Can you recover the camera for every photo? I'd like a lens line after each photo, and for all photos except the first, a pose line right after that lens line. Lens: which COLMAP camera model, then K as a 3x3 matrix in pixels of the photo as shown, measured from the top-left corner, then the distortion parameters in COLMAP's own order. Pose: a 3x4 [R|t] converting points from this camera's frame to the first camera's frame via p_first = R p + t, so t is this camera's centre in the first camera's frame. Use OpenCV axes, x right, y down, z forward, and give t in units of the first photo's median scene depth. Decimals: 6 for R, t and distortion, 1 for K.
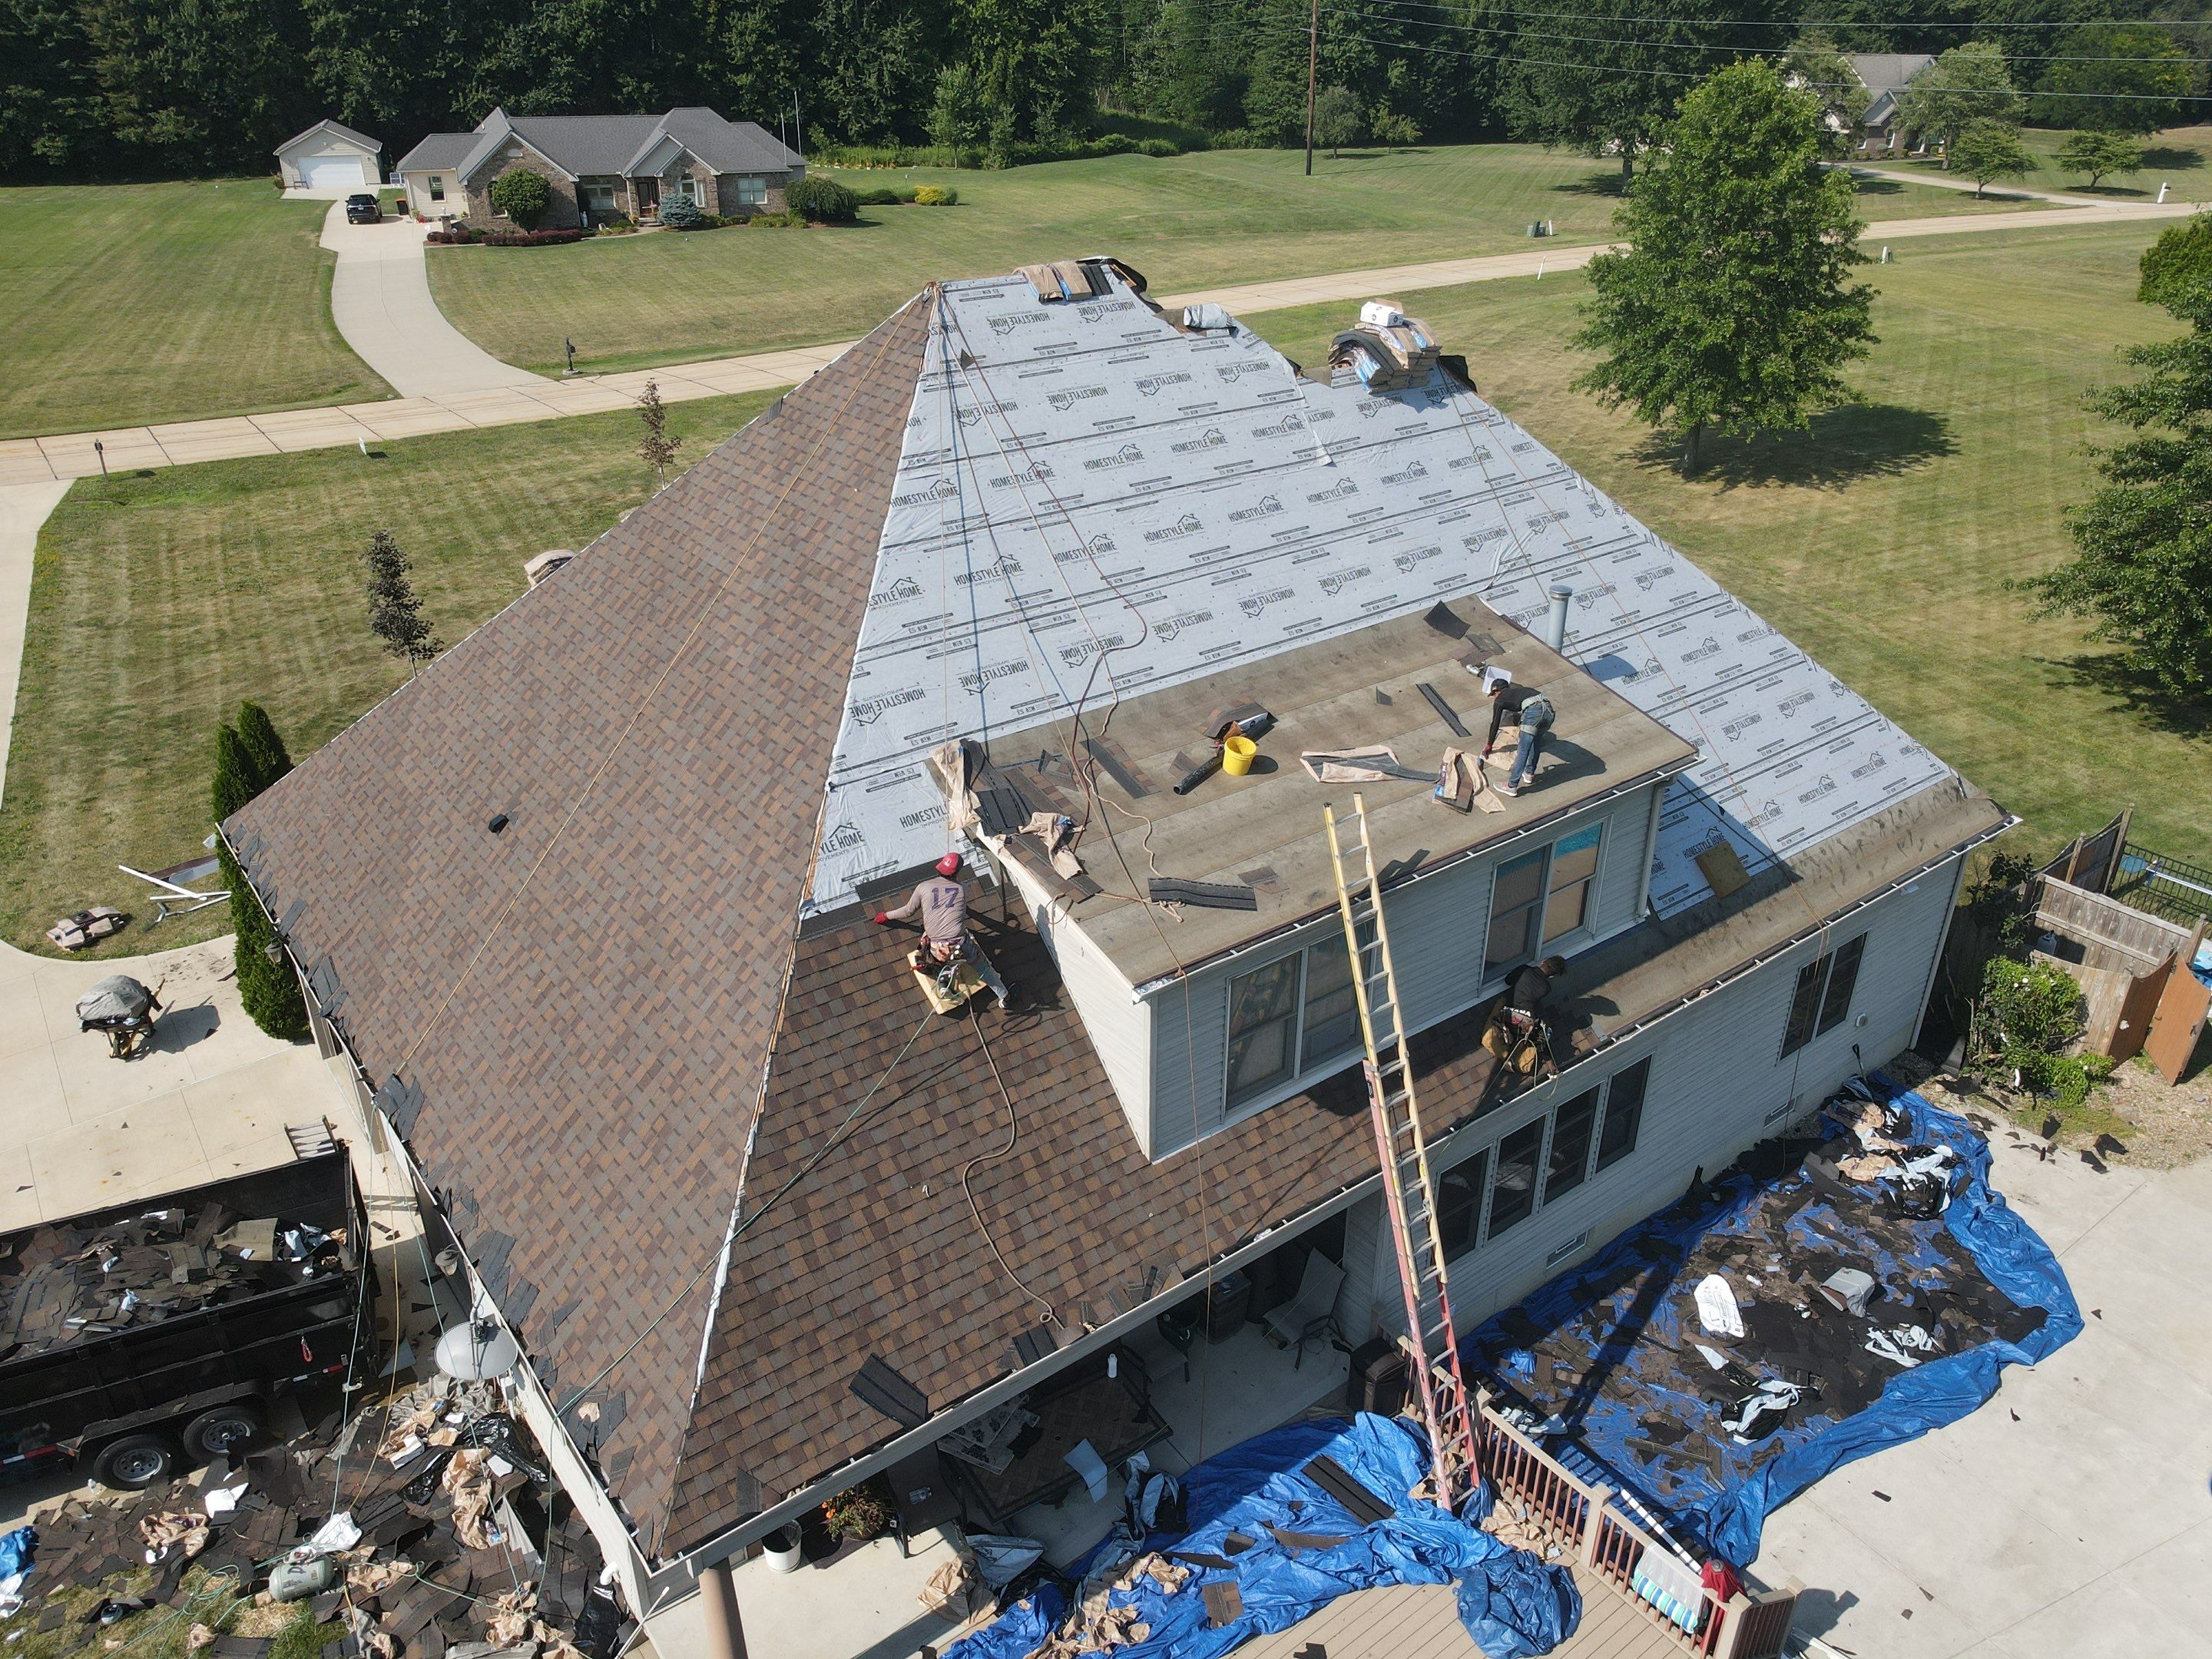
lens RADIAL K [[1603.1, 0, 1106.0], [0, 1603.1, 829.5], [0, 0, 1]] dist [-0.000317, -0.000773]
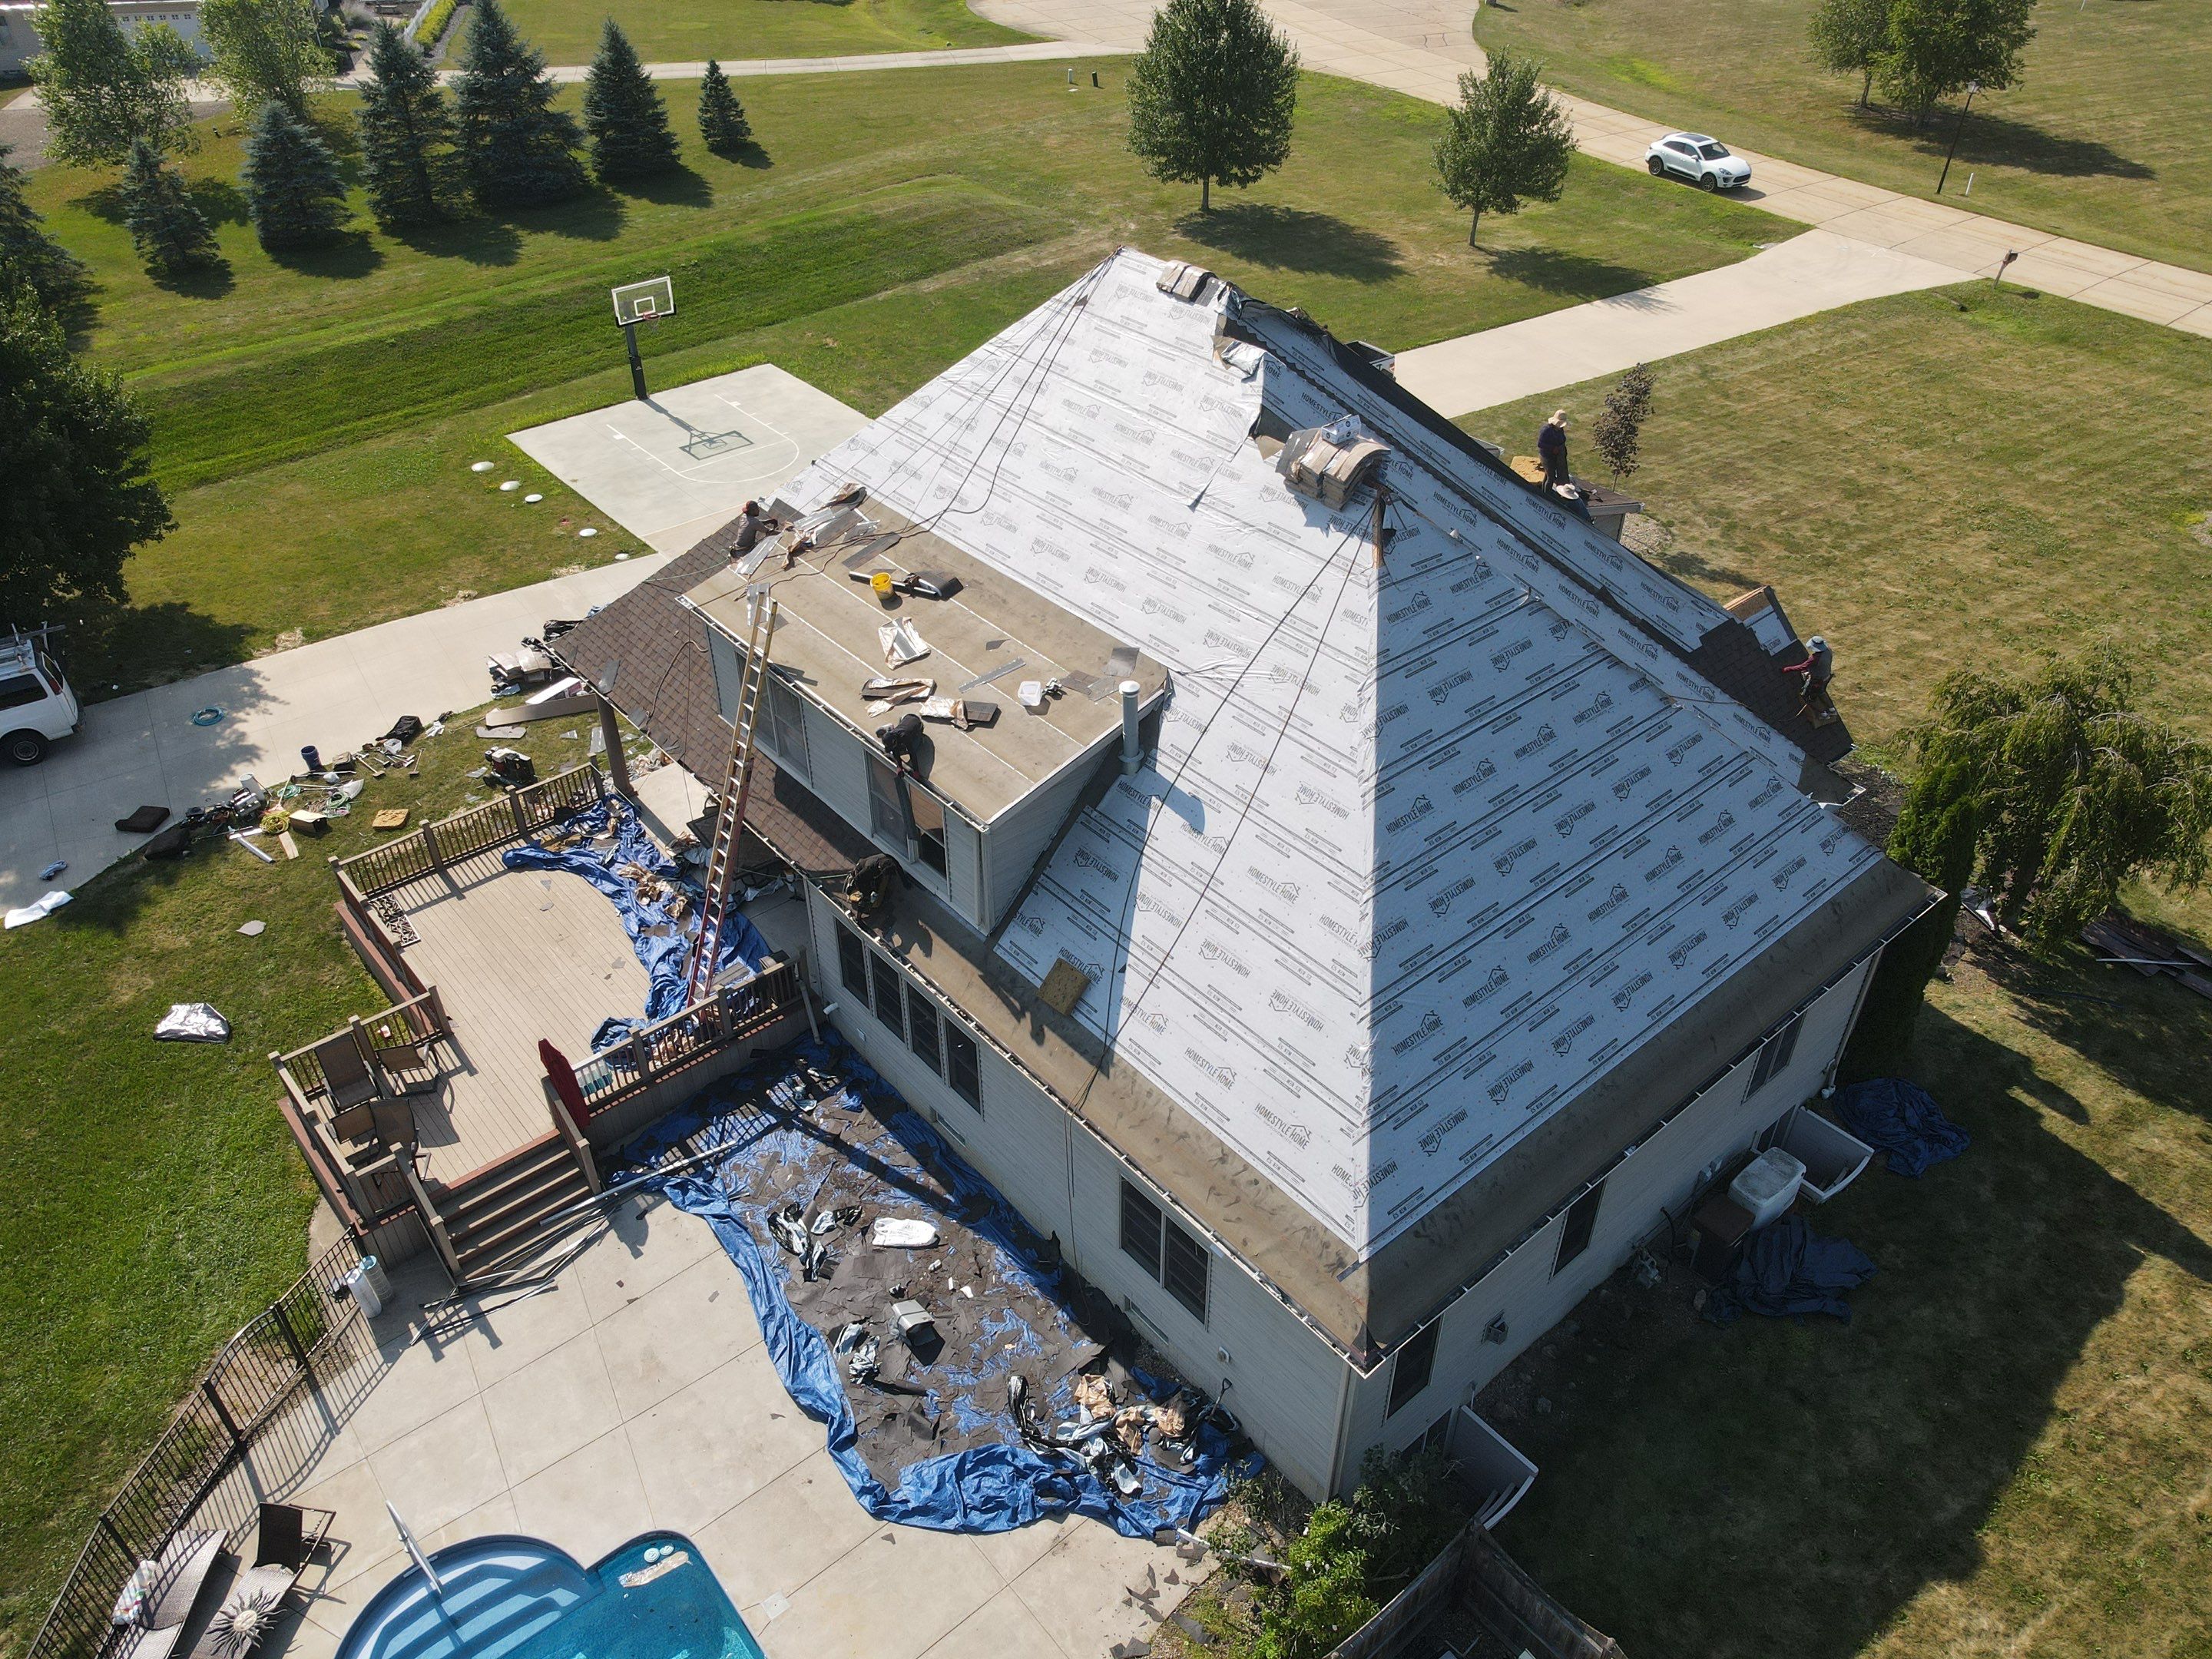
lens RADIAL K [[1603.1, 0, 1106.0], [0, 1603.1, 829.5], [0, 0, 1]] dist [-0.000317, -0.000773]
pose [[0.057968, 0.595266, -0.801435, 1.142596], [-0.459064, 0.728770, 0.508089, -0.588224], [0.886510, 0.338457, 0.315510, 0.632495]]
